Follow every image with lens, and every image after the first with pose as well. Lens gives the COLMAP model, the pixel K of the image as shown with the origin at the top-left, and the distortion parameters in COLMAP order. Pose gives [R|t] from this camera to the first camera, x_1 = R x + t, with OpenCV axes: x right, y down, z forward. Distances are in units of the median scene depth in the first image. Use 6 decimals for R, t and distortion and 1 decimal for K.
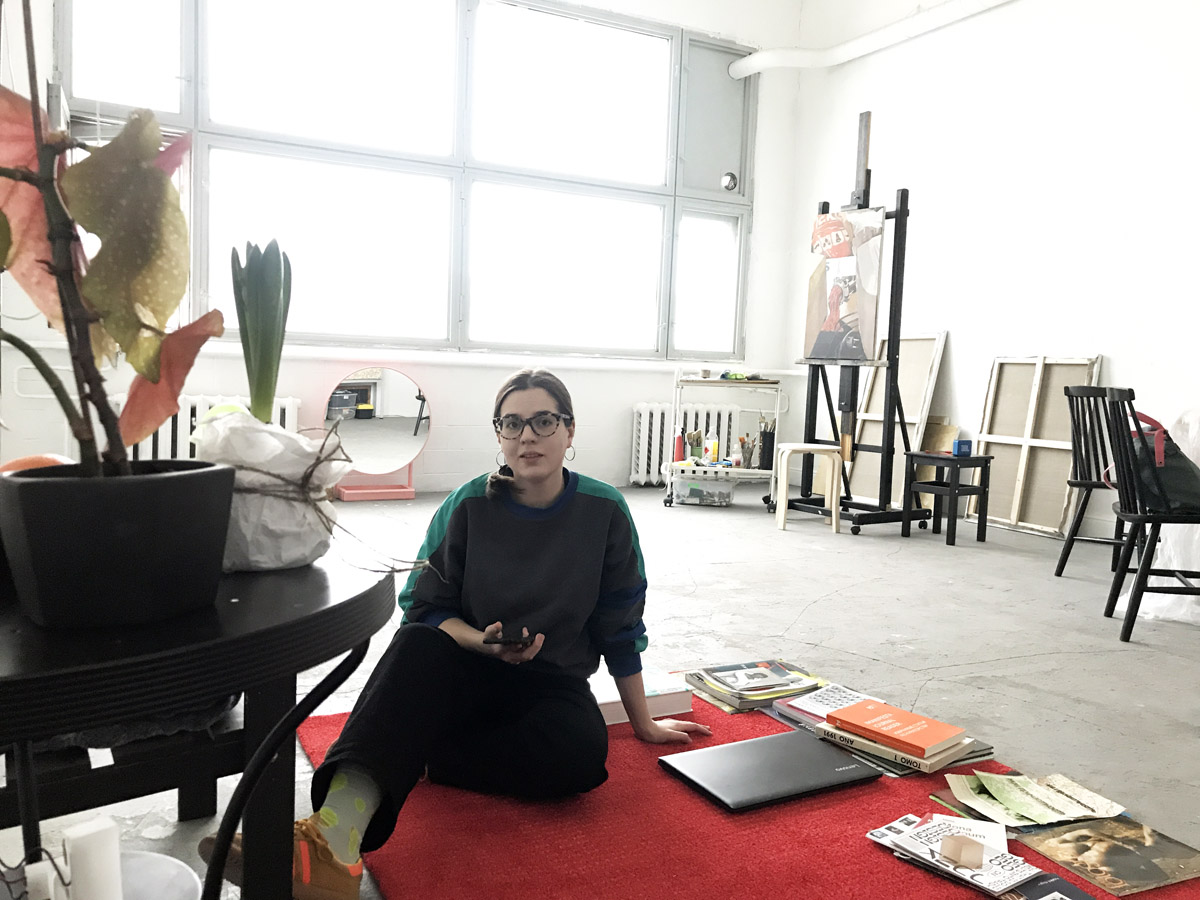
lens RADIAL K [[983.6, 0, 600.5], [0, 983.6, 443.2], [0, 0, 1]] dist [0.047814, -0.034769]
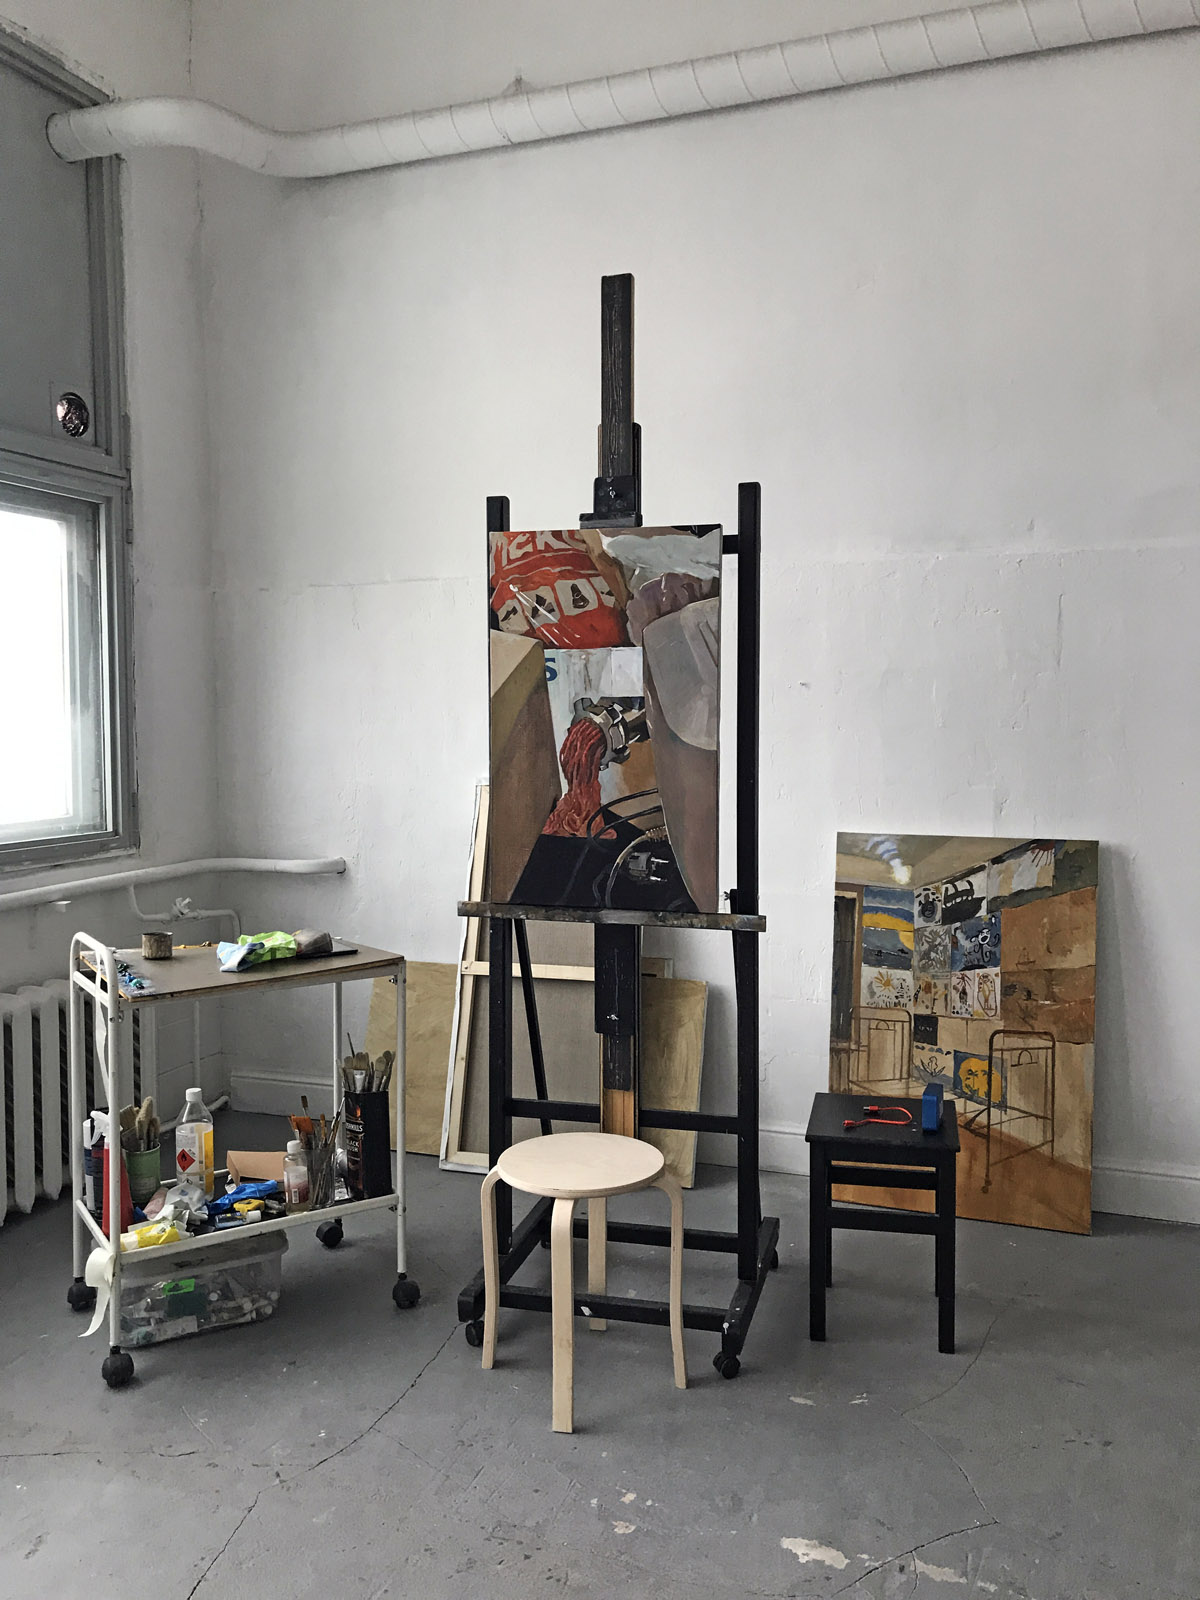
lens RADIAL K [[1311.4, 0, 613.2], [0, 1311.4, 788.5], [0, 0, 1]] dist [0.047814, -0.034769]
pose [[0.754935, -0.081417, 0.650726, -0.086704], [0.084518, 0.996068, 0.026572, -0.144068], [-0.650331, 0.034938, 0.758847, 0.598974]]
